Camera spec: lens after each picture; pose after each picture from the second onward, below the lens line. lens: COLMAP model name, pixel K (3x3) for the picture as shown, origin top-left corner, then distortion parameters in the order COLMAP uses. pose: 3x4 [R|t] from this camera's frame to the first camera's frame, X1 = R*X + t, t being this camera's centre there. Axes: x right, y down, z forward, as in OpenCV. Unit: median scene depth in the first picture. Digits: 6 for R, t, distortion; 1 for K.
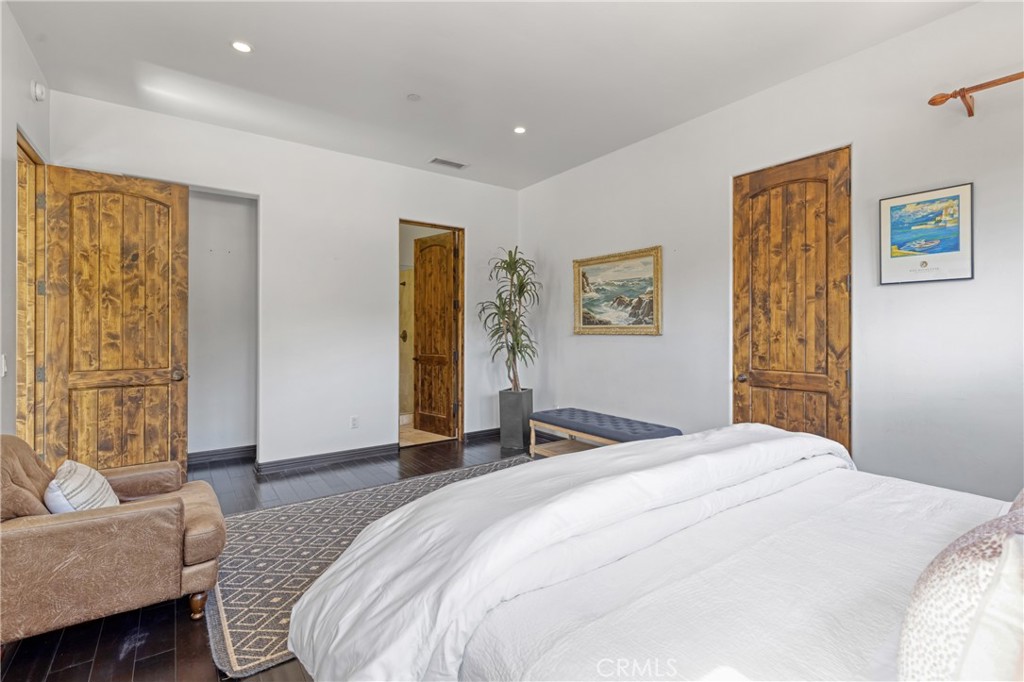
lens RADIAL K [[463.5, 0, 514.9], [0, 463.5, 329.0], [0, 0, 1]] dist [0.000695, -0.000031]
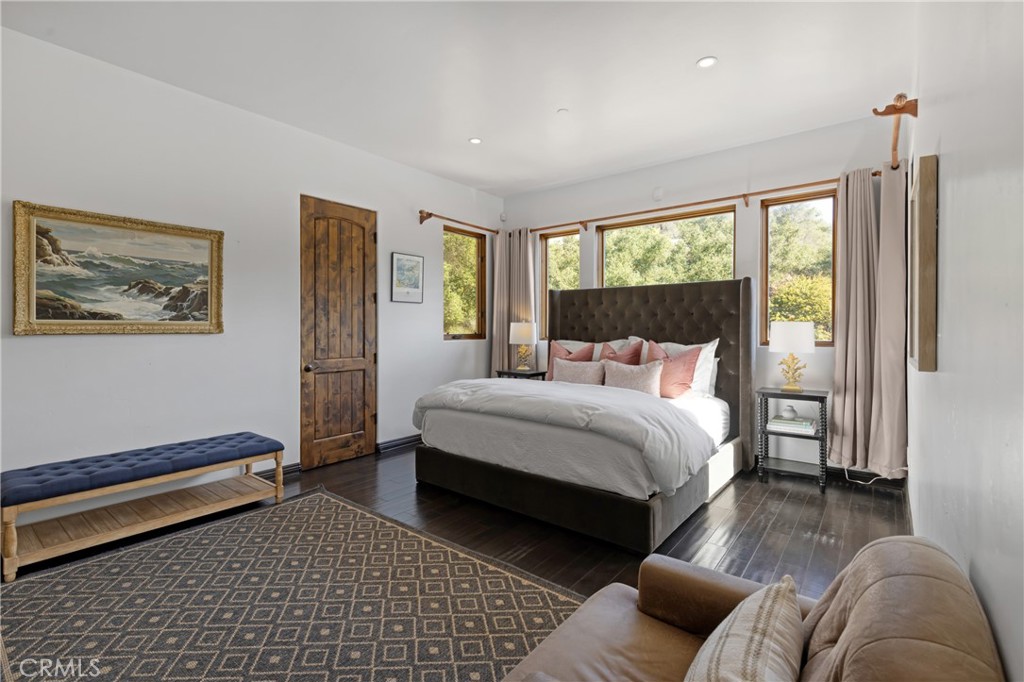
lens RADIAL K [[463.5, 0, 514.9], [0, 463.5, 329.0], [0, 0, 1]] dist [0.000695, -0.000031]
pose [[-0.268353, -0.003428, 0.963314, -0.667802], [-0.004025, 0.999989, 0.002437, 0.000643], [-0.963312, -0.003223, -0.268364, 0.685369]]
